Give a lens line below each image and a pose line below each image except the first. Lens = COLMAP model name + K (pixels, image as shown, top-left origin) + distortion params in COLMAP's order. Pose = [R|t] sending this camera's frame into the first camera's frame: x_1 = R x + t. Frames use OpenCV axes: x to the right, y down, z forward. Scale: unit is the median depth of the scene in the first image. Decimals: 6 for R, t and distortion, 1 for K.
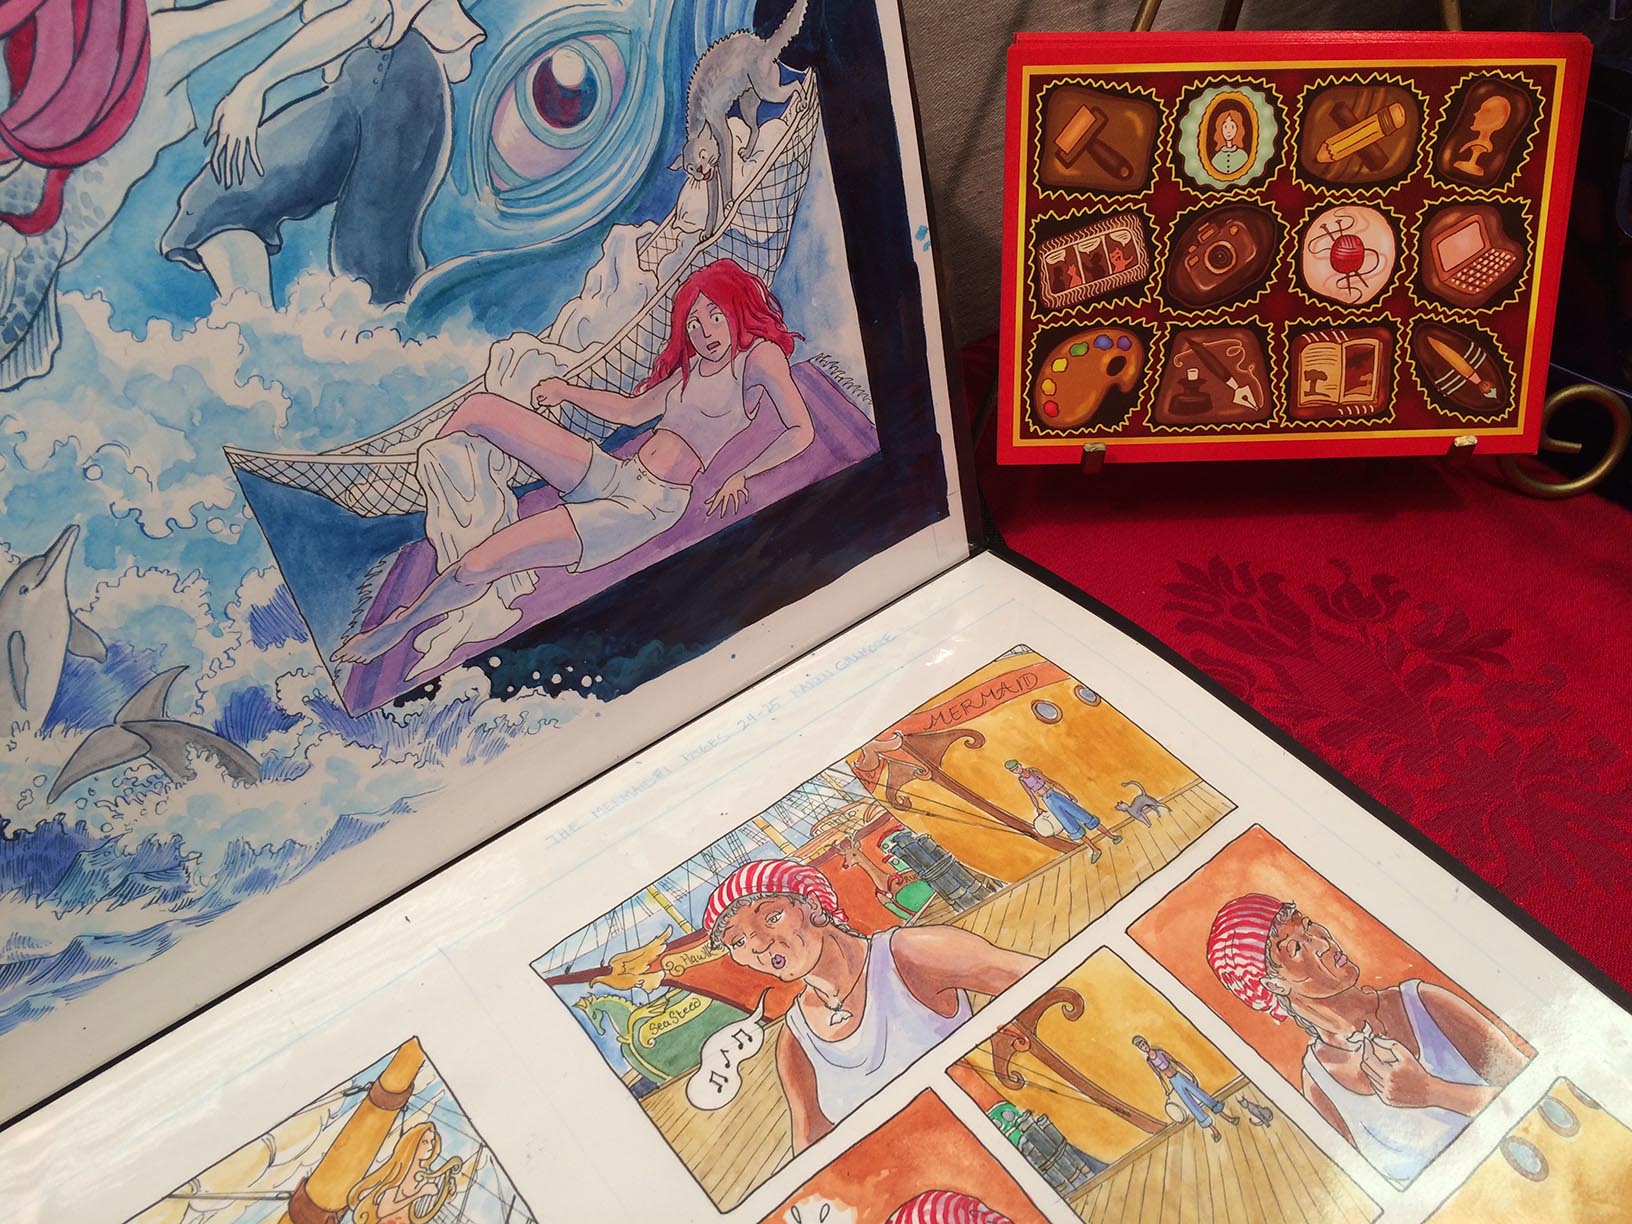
lens RADIAL K [[1398.7, 0, 816.0], [0, 1398.7, 612.0], [0, 0, 1]] dist [0.096386, -0.138124]
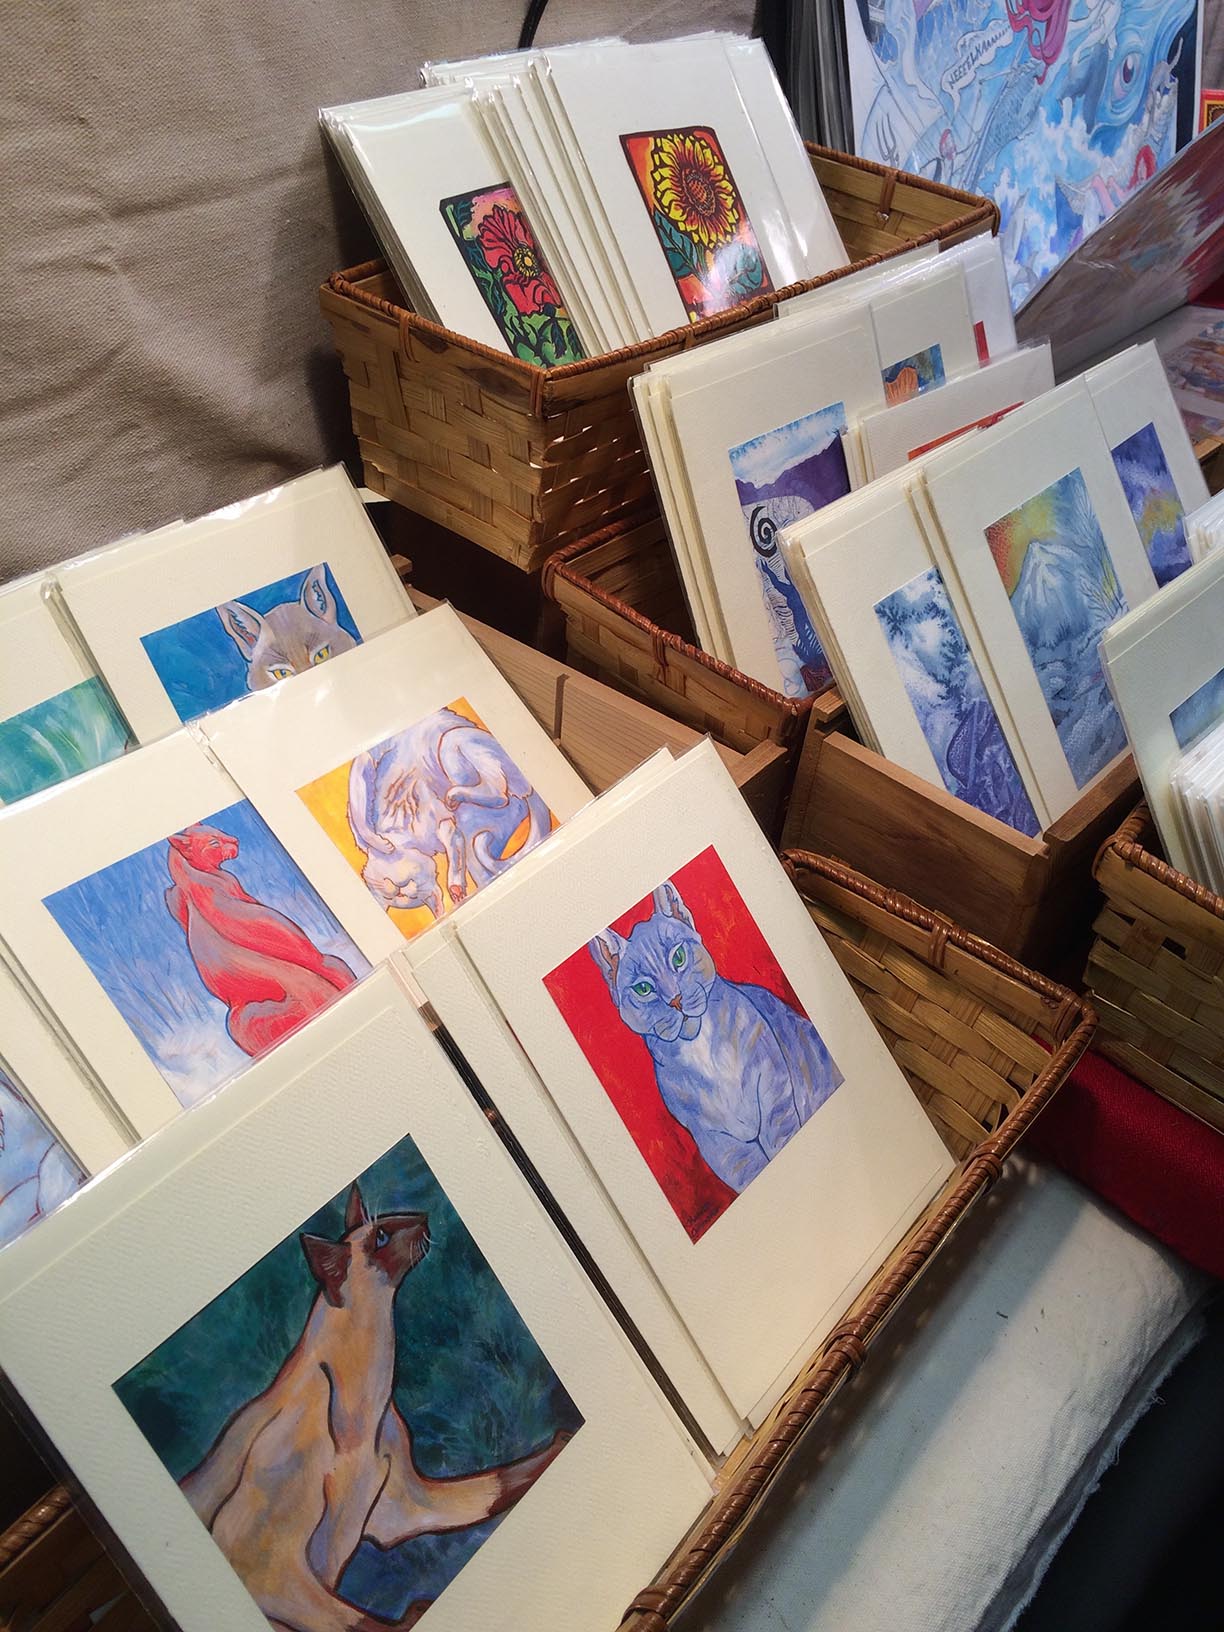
lens RADIAL K [[1398.7, 0, 612.0], [0, 1398.7, 816.0], [0, 0, 1]] dist [0.096386, -0.138124]
pose [[0.978531, -0.055737, 0.198419, -1.466312], [0.076128, 0.992401, -0.096665, 1.053629], [-0.191524, 0.109695, 0.975339, -1.147100]]
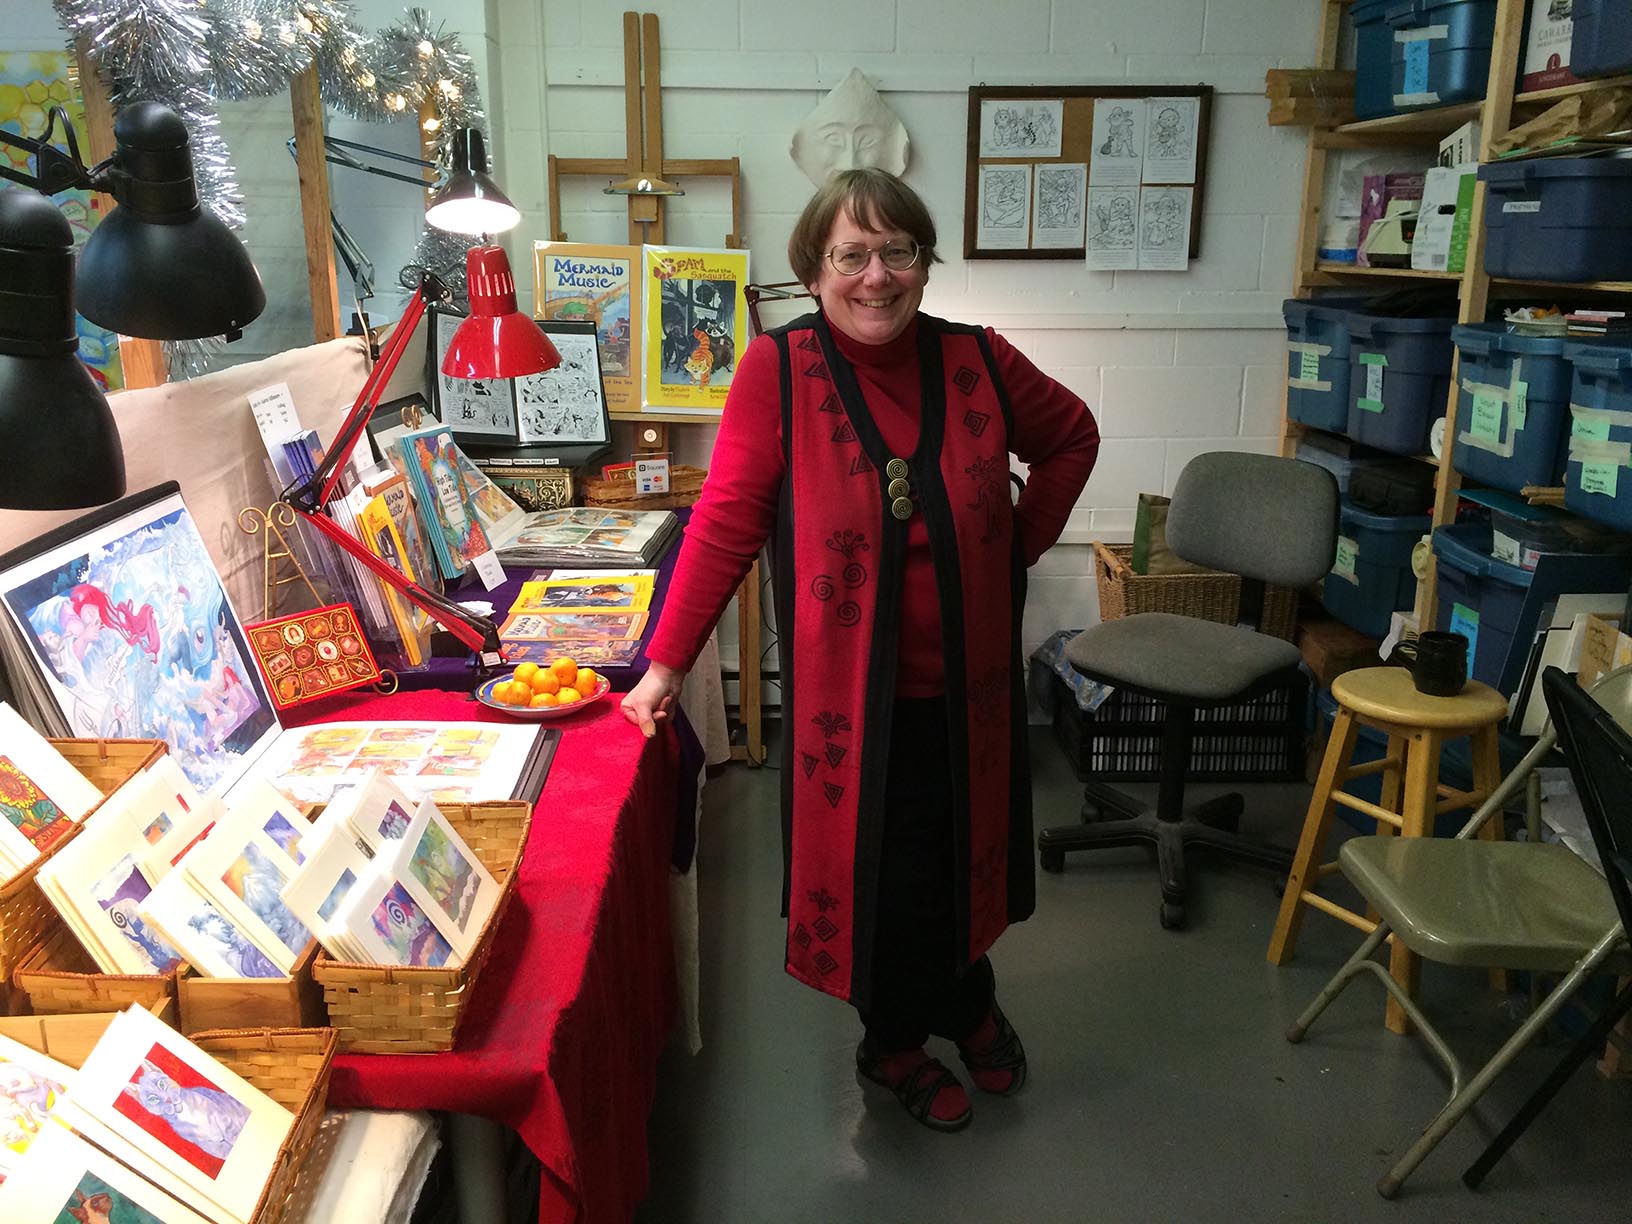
lens RADIAL K [[1398.7, 0, 816.0], [0, 1398.7, 612.0], [0, 0, 1]] dist [0.096386, -0.138124]
pose [[0.586743, -0.207506, 0.782735, -2.349118], [0.571458, 0.790957, -0.218683, 1.621243], [-0.573732, 0.575611, 0.582669, -2.768241]]
